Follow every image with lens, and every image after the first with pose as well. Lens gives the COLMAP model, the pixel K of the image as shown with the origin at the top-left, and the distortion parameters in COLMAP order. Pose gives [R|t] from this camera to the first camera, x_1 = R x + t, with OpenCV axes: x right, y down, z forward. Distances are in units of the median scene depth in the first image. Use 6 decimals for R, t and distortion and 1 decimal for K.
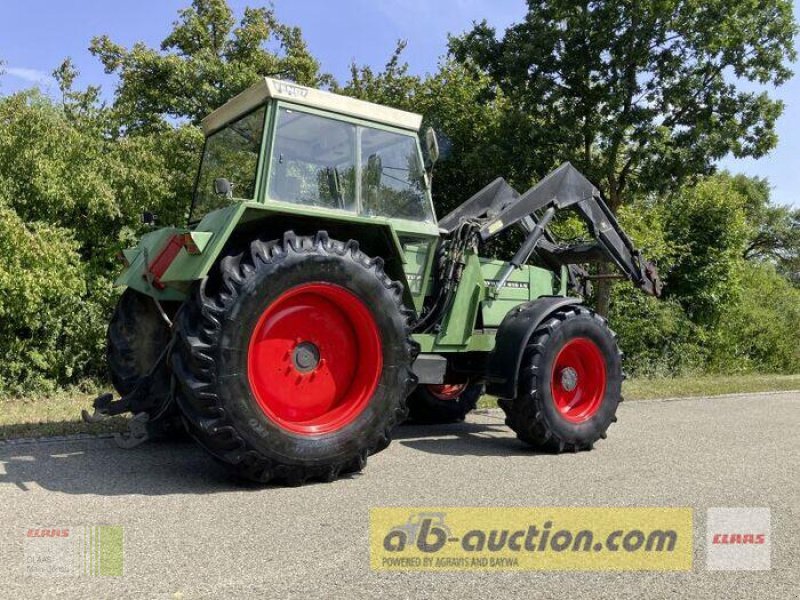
lens RADIAL K [[669.2, 0, 393.3], [0, 669.2, 317.2], [0, 0, 1]] dist [0.018473, -0.003505]
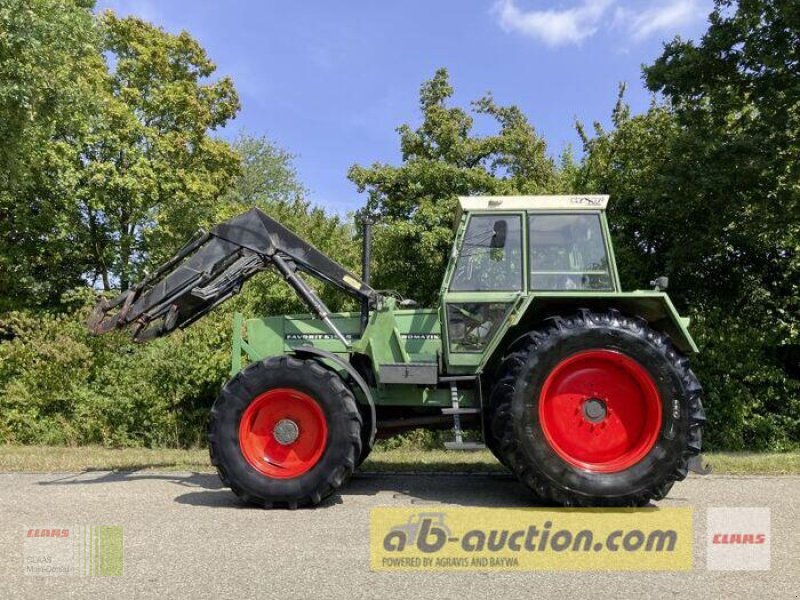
lens RADIAL K [[669.2, 0, 388.5], [0, 669.2, 325.1], [0, 0, 1]] dist [0.018473, -0.003505]
pose [[0.766231, -0.098355, -0.634994, 0.567175], [0.039702, 0.993574, -0.105988, 0.029089], [0.641338, 0.056001, 0.765212, 0.133157]]
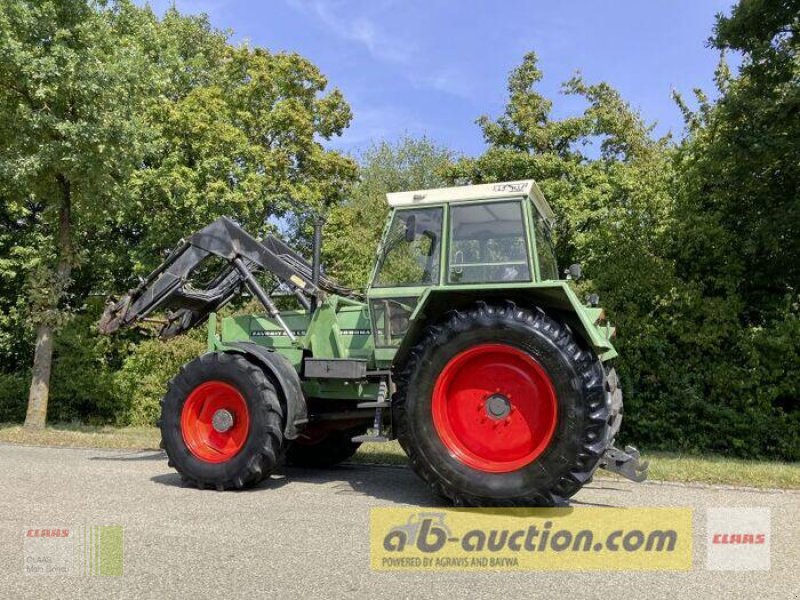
lens RADIAL K [[669.2, 0, 387.5], [0, 669.2, 325.0], [0, 0, 1]] dist [0.018473, -0.003505]
pose [[0.525556, -0.104761, -0.844284, 0.802576], [0.021374, 0.993702, -0.109996, 0.041831], [0.850491, 0.039763, 0.524485, 0.371929]]
